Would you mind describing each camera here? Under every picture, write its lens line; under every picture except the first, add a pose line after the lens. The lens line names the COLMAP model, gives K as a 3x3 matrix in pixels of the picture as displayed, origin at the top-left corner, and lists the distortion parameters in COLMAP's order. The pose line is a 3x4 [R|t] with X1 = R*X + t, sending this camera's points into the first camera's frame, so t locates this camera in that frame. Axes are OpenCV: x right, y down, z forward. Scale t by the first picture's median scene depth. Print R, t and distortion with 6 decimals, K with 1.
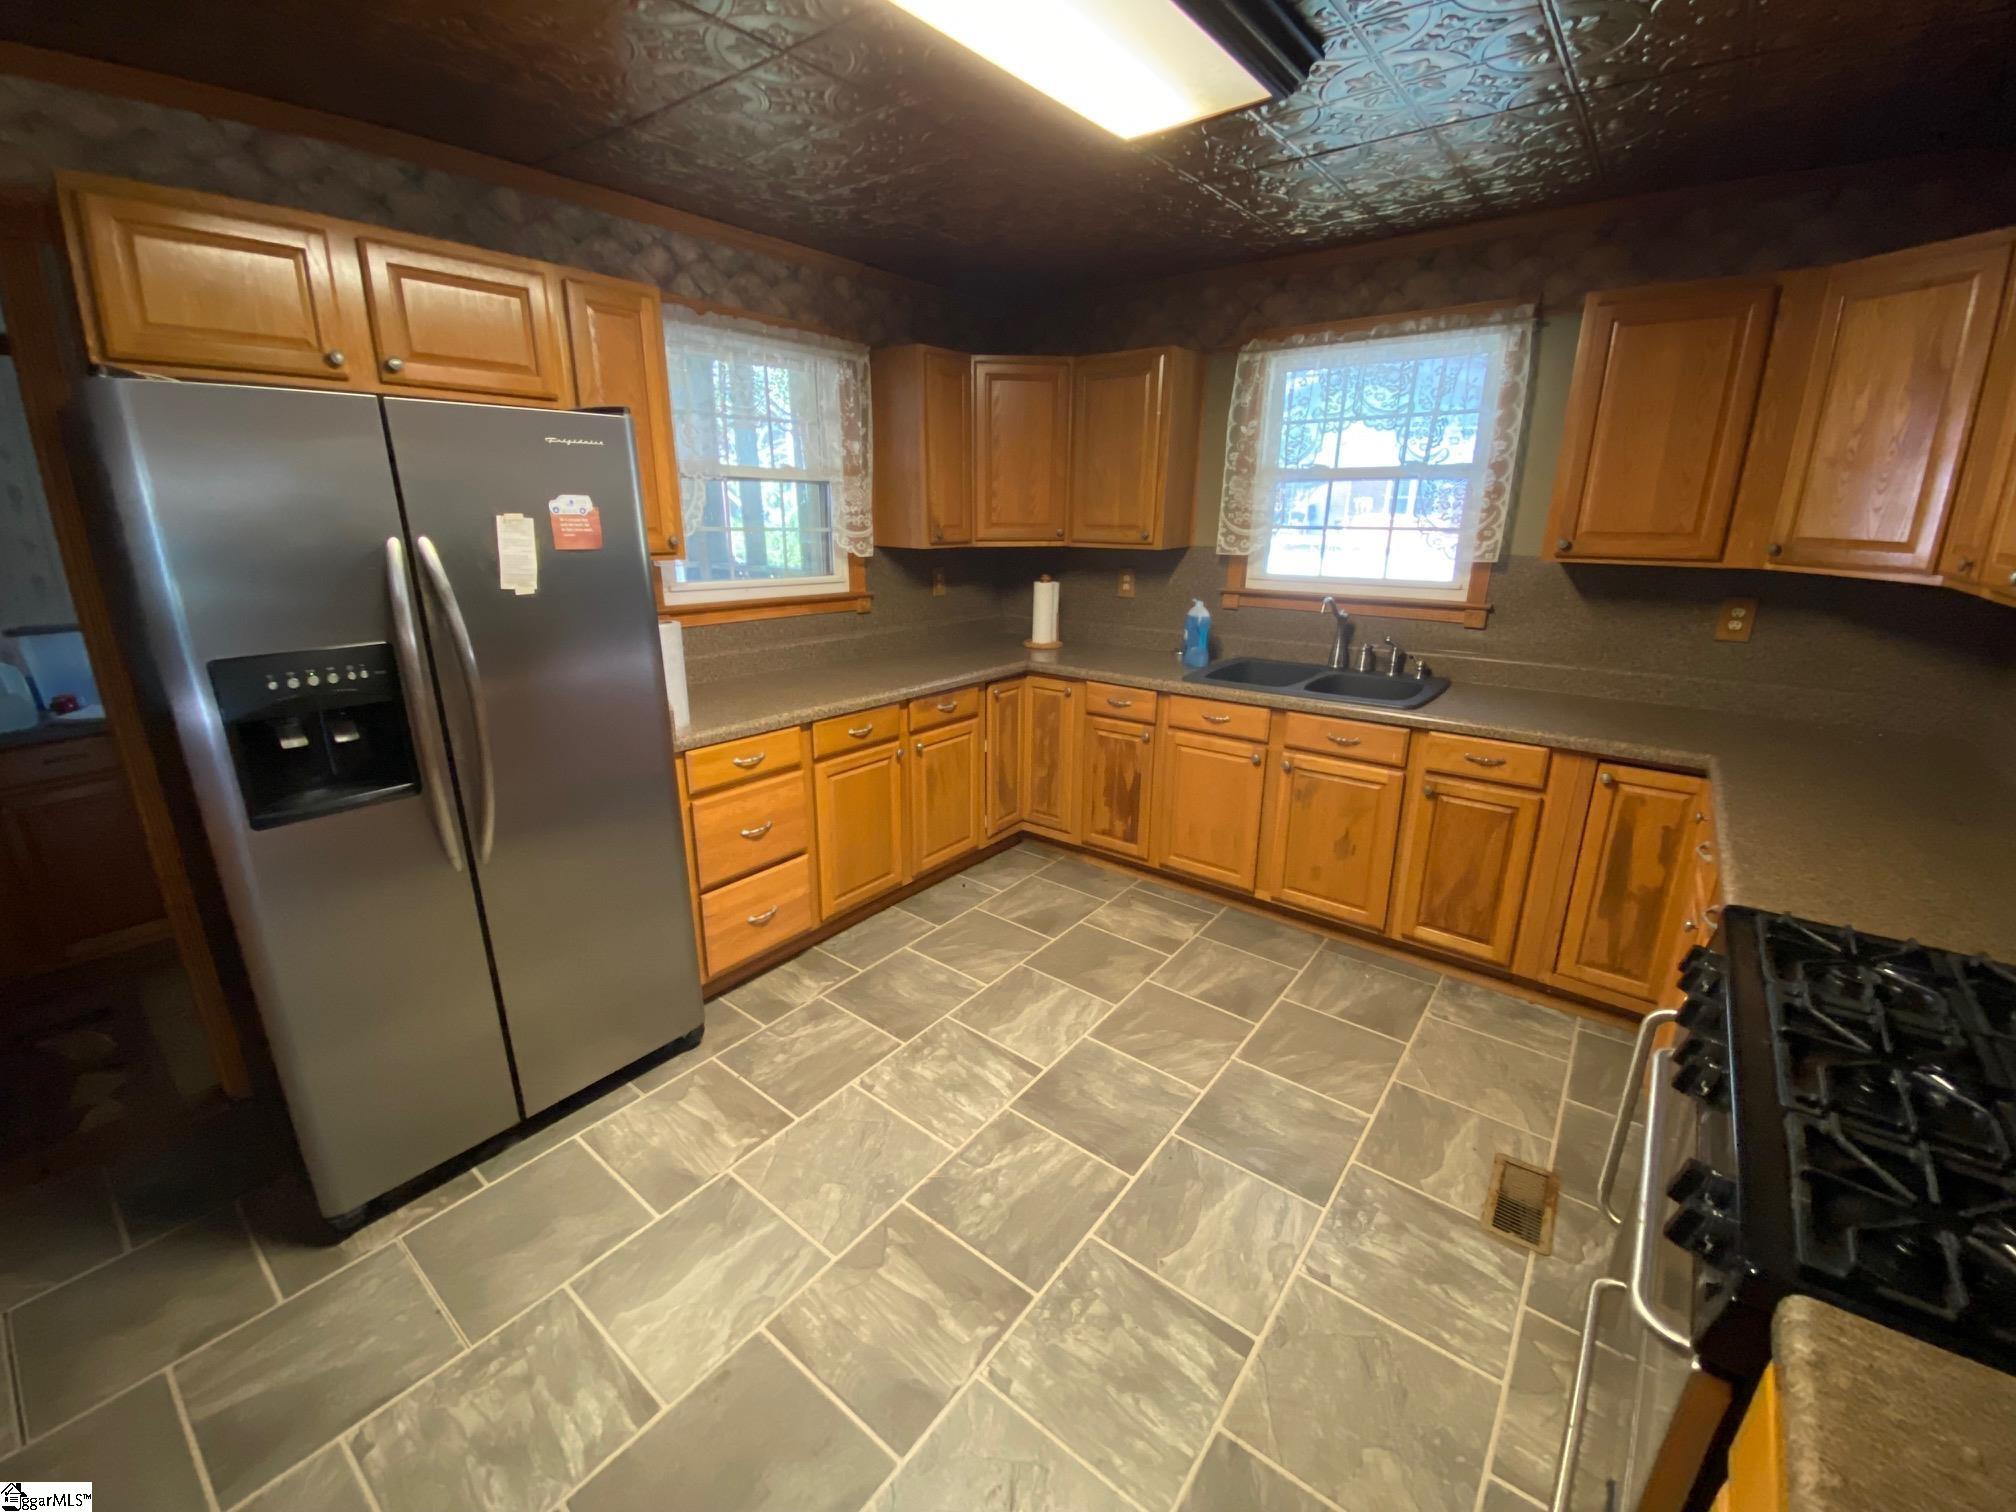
lens RADIAL K [[840.3, 0, 1003.5], [0, 840.3, 758.1], [0, 0, 1]] dist [0.074763, -0.045203]
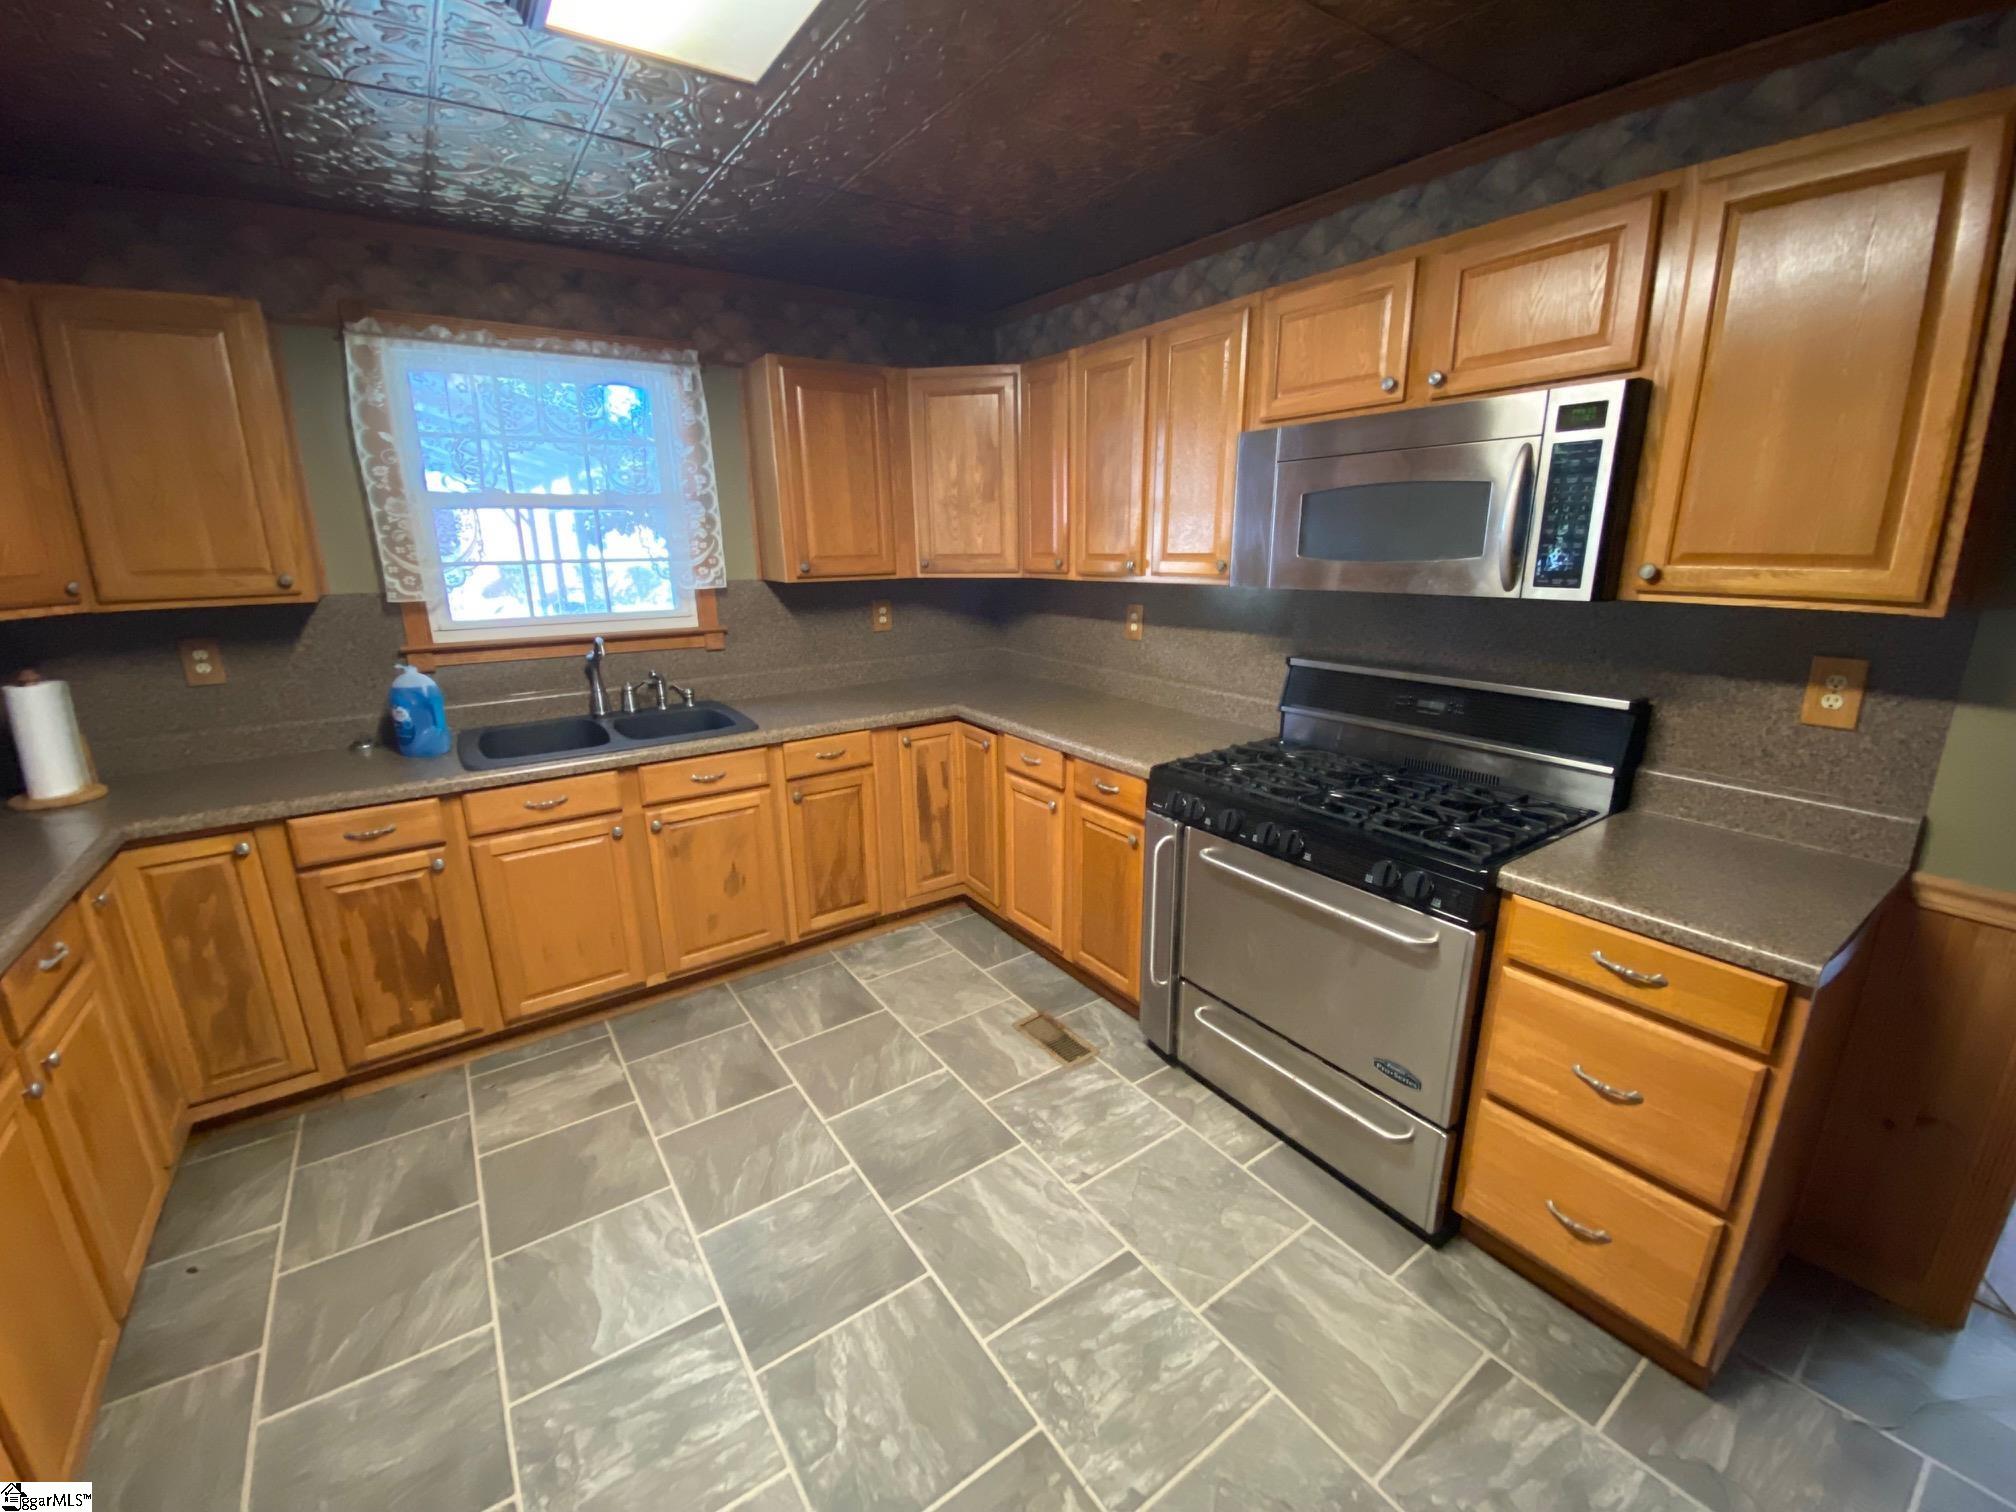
lens RADIAL K [[840.3, 0, 1003.5], [0, 840.3, 758.1], [0, 0, 1]] dist [0.074763, -0.045203]
pose [[0.285286, -0.254922, 0.923919, -0.423848], [0.292701, 0.941100, 0.169283, -0.117985], [-0.912654, 0.222138, 0.343099, 0.408811]]
